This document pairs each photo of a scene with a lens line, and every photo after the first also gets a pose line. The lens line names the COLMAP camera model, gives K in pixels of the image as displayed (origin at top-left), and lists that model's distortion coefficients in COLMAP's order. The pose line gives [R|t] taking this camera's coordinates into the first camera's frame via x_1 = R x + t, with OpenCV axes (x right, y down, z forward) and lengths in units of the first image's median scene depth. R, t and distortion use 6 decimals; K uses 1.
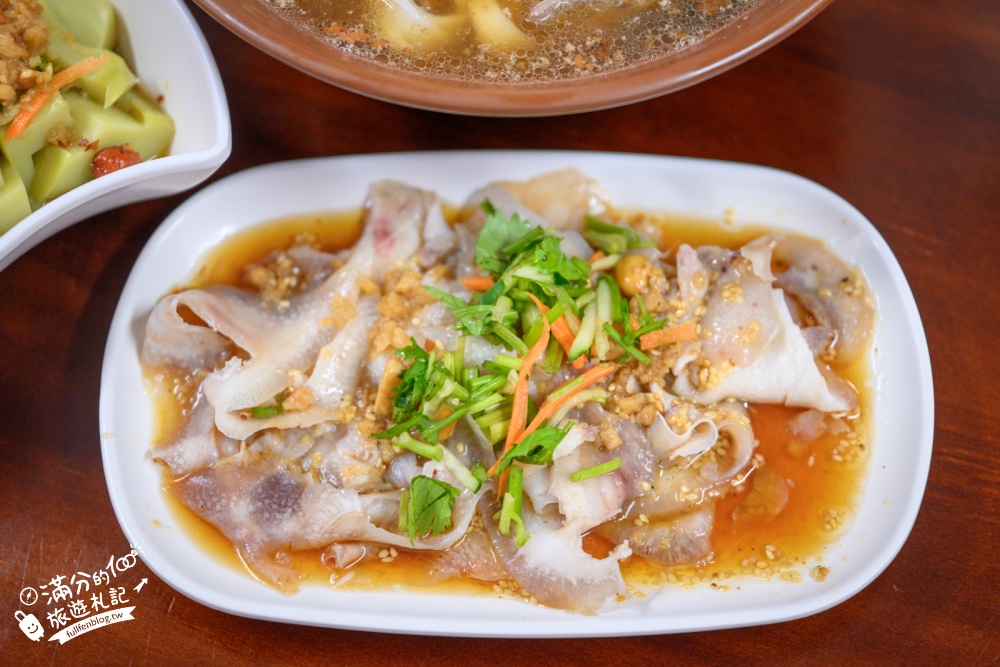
lens RADIAL K [[1982.1, 0, 495.7], [0, 1982.1, 337.0], [0, 0, 1]] dist [0.020736, 0.000000]
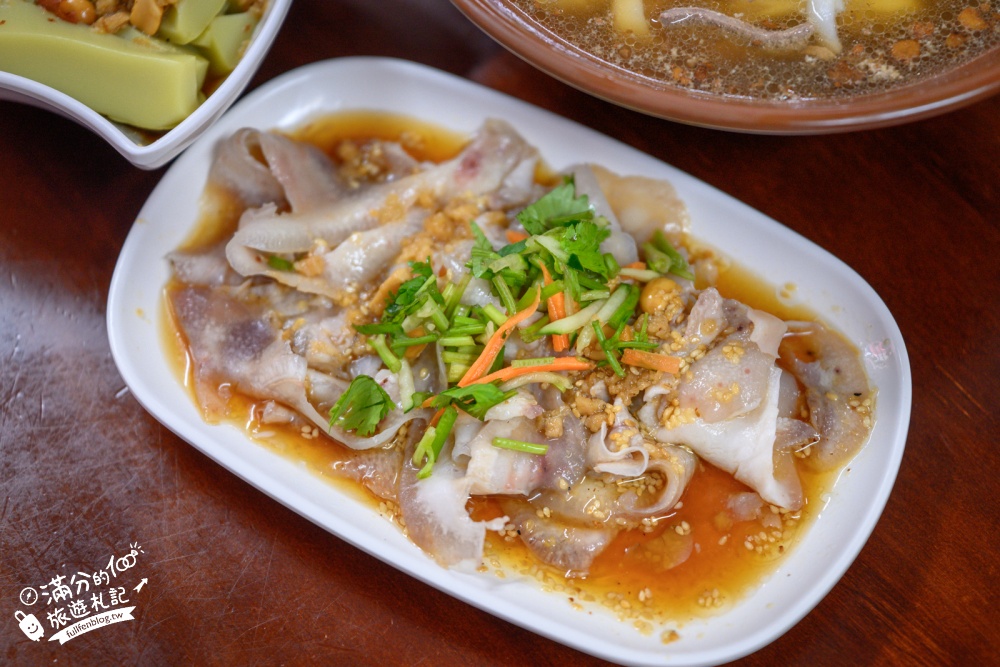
lens RADIAL K [[1982.1, 0, 497.7], [0, 1982.1, 330.4], [0, 0, 1]] dist [0.020736, 0.000000]
pose [[0.873127, 0.420333, -0.246922, 0.260853], [-0.427042, 0.903784, 0.028461, -0.009692], [0.235127, 0.080596, 0.968617, 0.012851]]
